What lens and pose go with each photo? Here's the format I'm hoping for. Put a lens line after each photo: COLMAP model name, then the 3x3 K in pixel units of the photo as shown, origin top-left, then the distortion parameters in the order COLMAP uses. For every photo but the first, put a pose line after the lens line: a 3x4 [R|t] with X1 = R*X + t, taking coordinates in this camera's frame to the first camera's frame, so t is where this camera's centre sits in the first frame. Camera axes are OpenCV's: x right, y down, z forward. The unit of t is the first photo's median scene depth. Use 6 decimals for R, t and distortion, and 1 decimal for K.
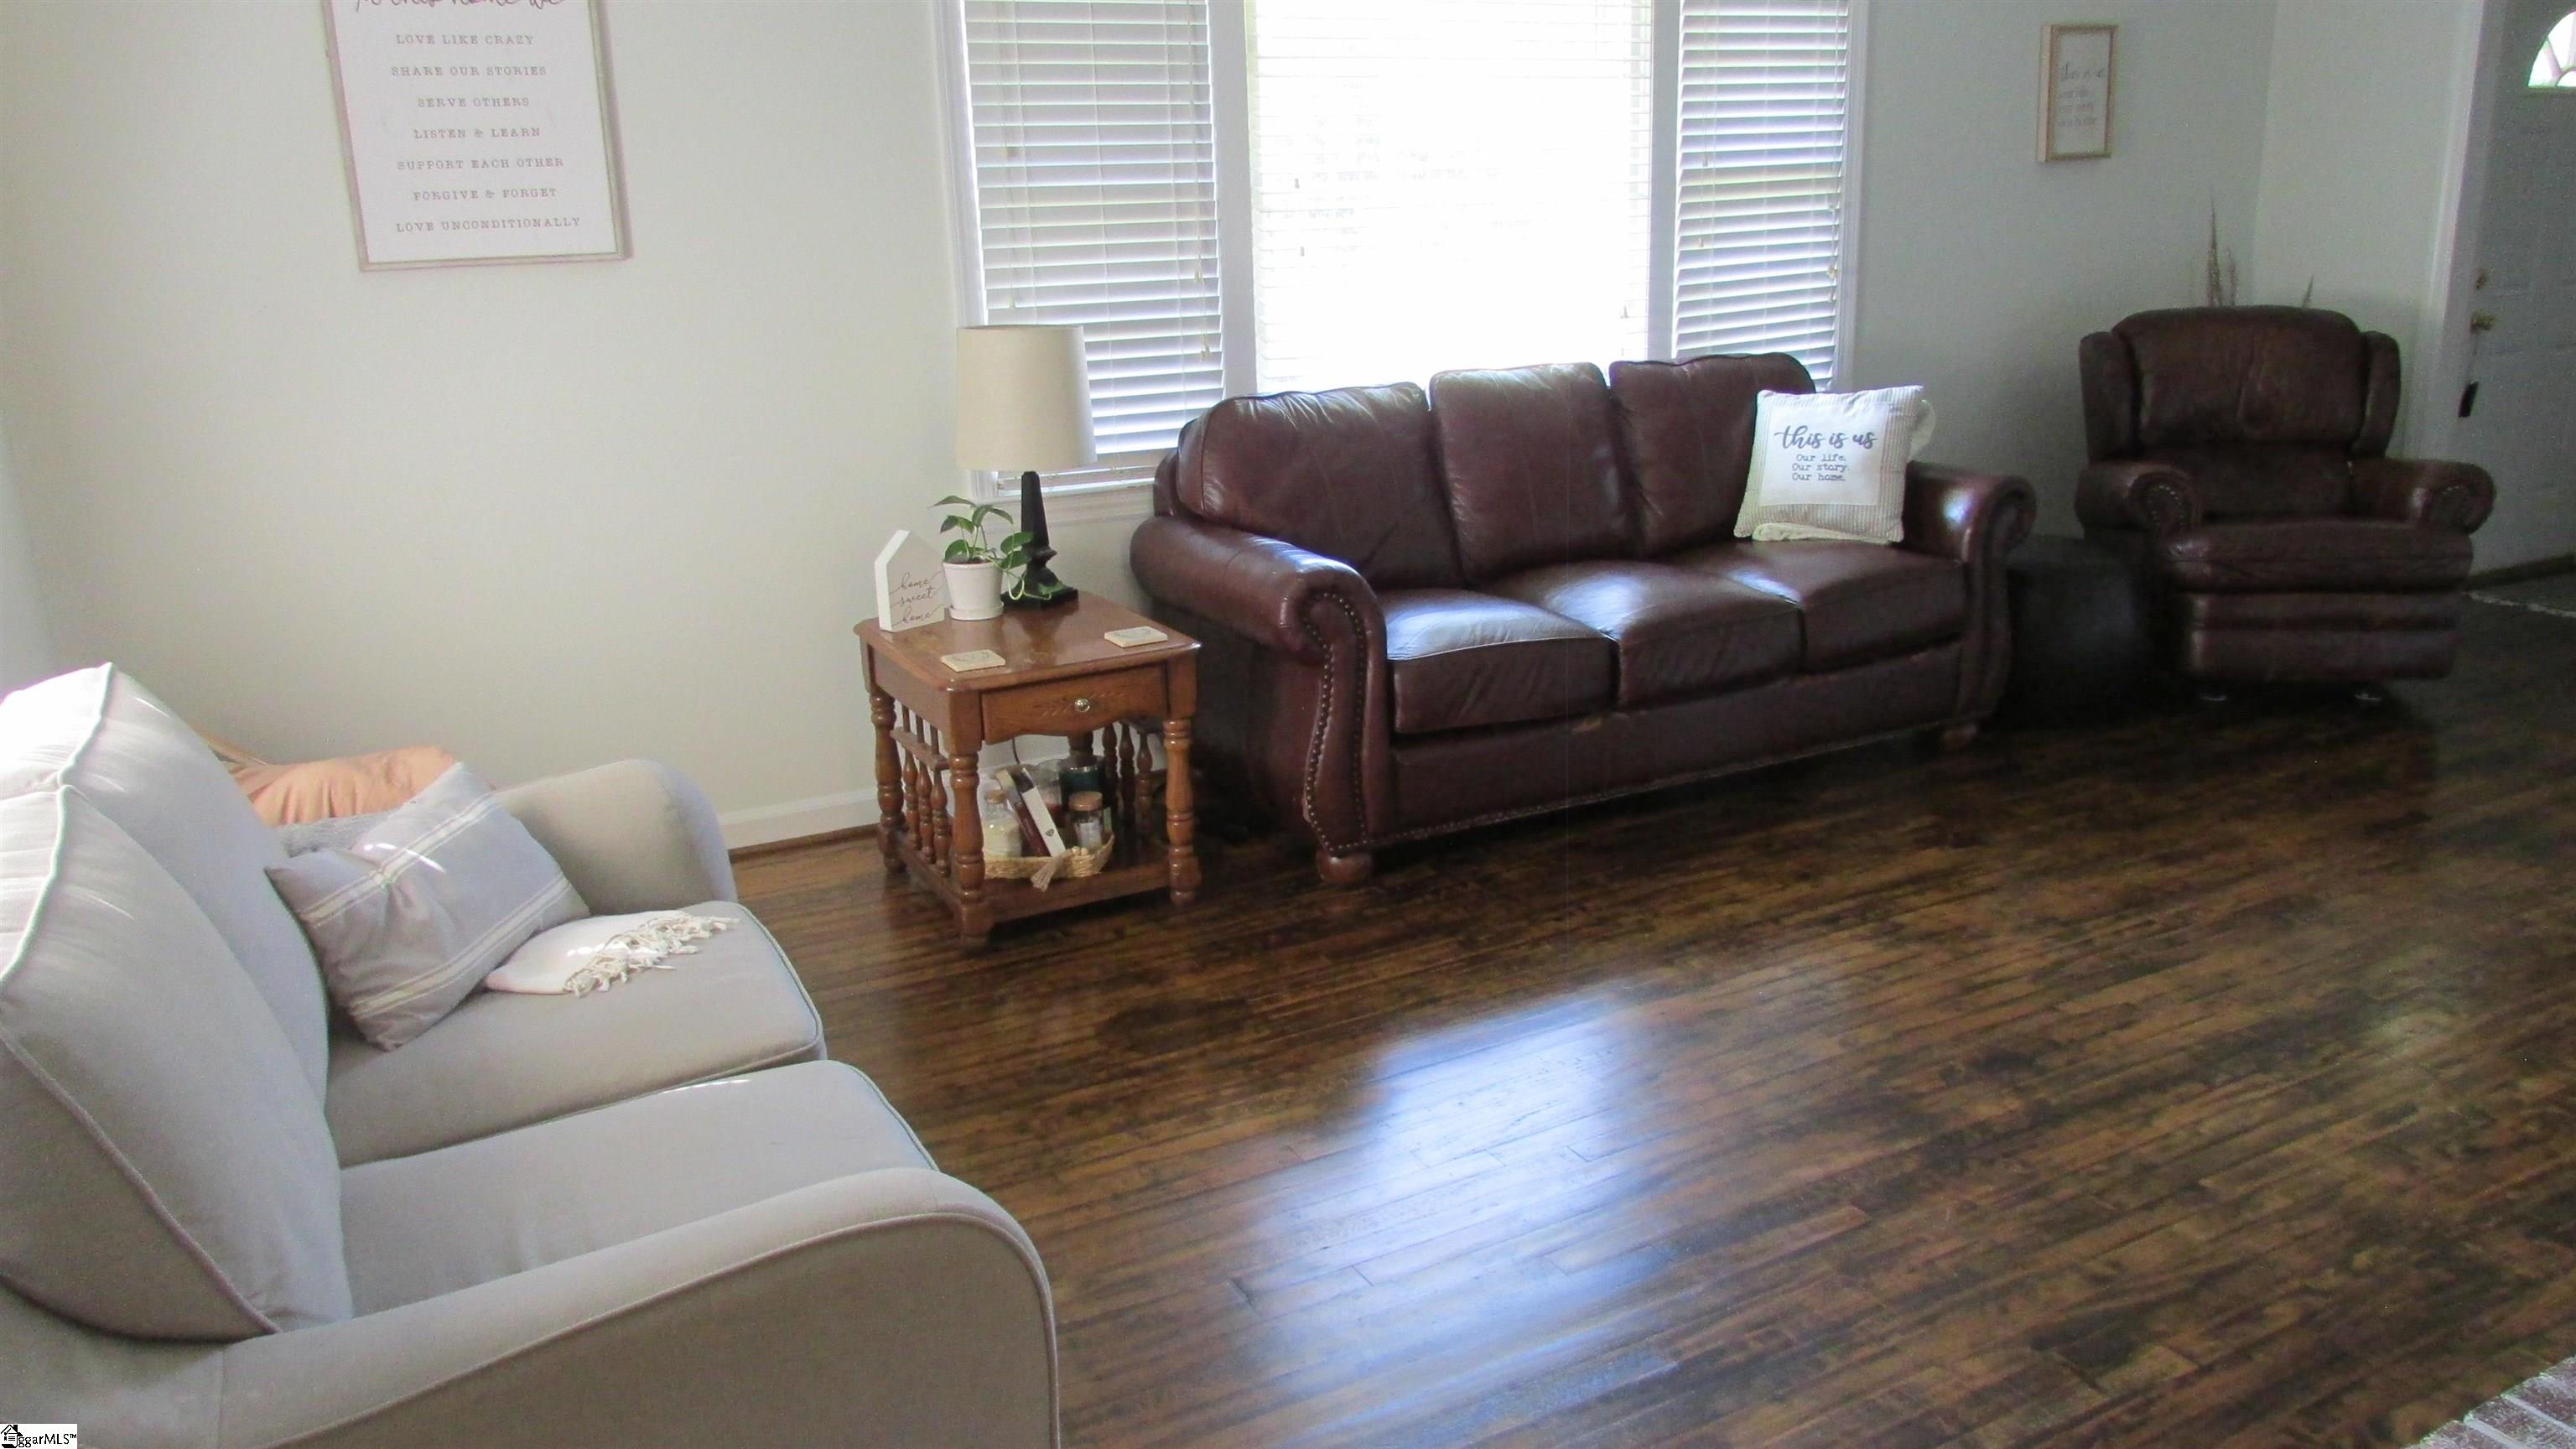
lens RADIAL K [[1860.7, 0, 1243.7], [0, 1860.7, 725.5], [0, 0, 1]] dist [-0.031150, -0.001351]
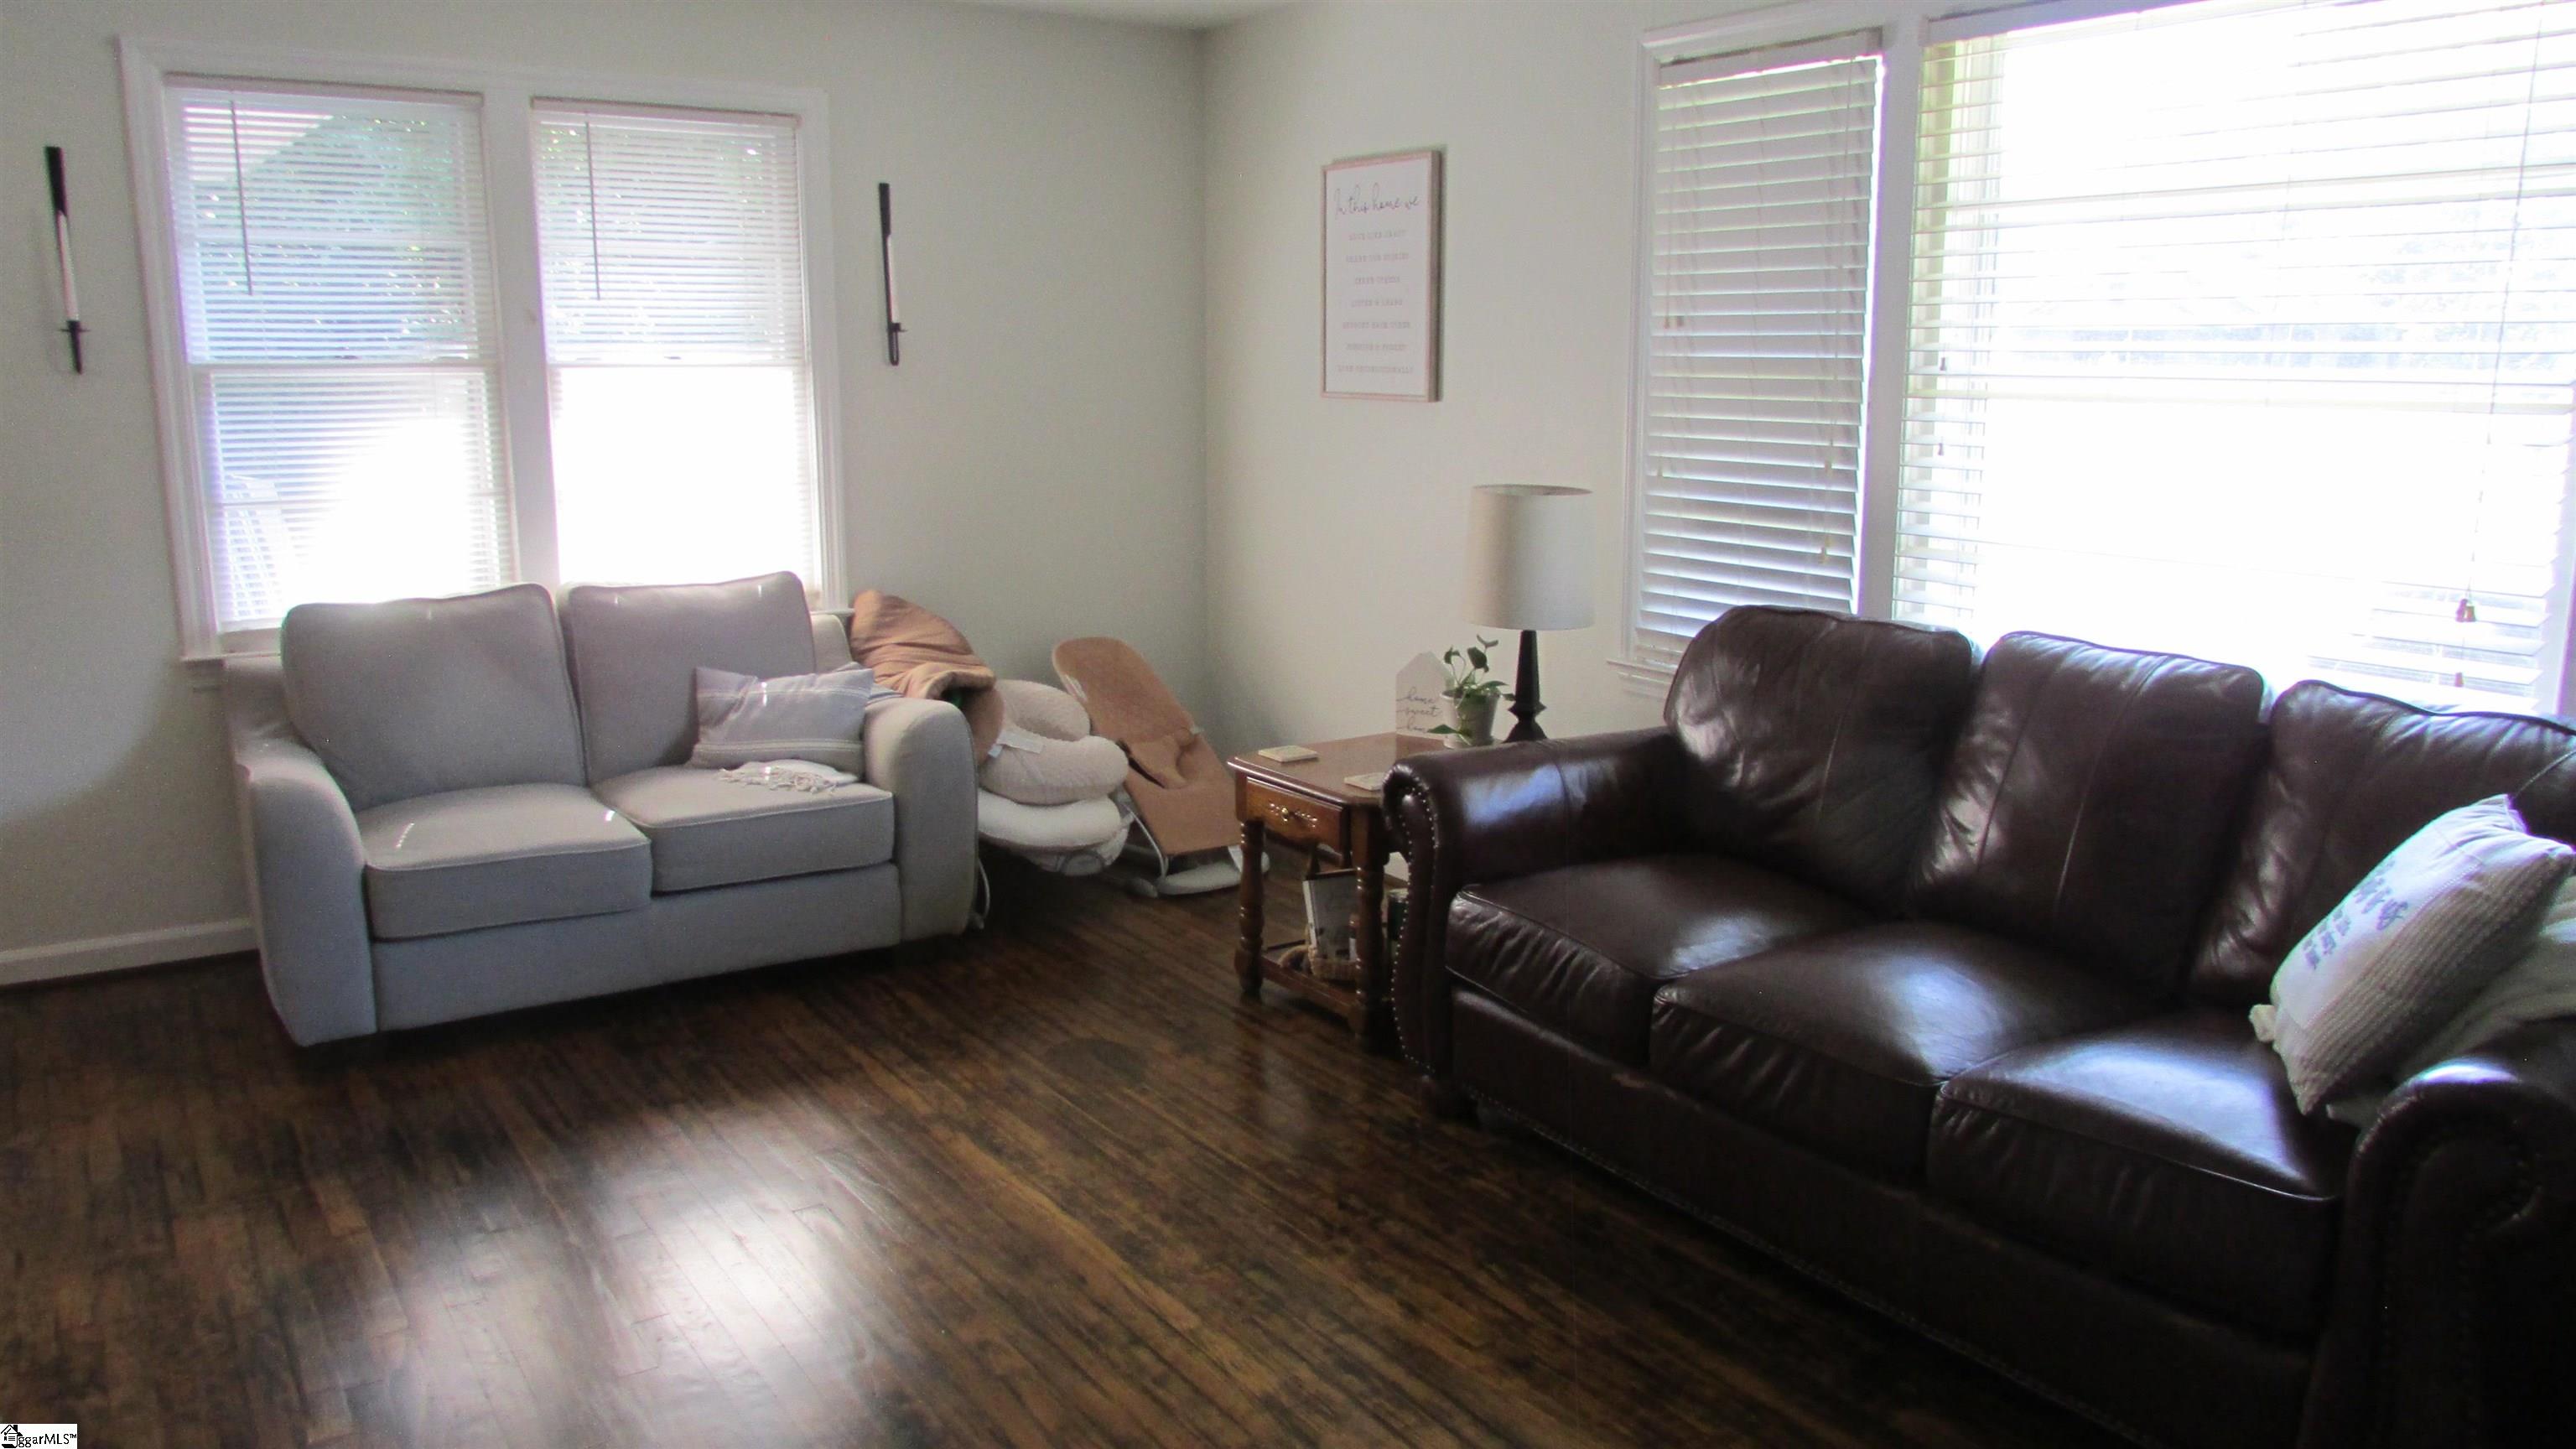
lens RADIAL K [[1860.7, 0, 1294.9], [0, 1860.7, 720.2], [0, 0, 1]] dist [-0.031150, -0.001351]
pose [[0.117919, 0.224106, -0.967405, 0.922055], [-0.279044, 0.942425, 0.184306, -0.254505], [0.953011, 0.248215, 0.173665, 0.746912]]
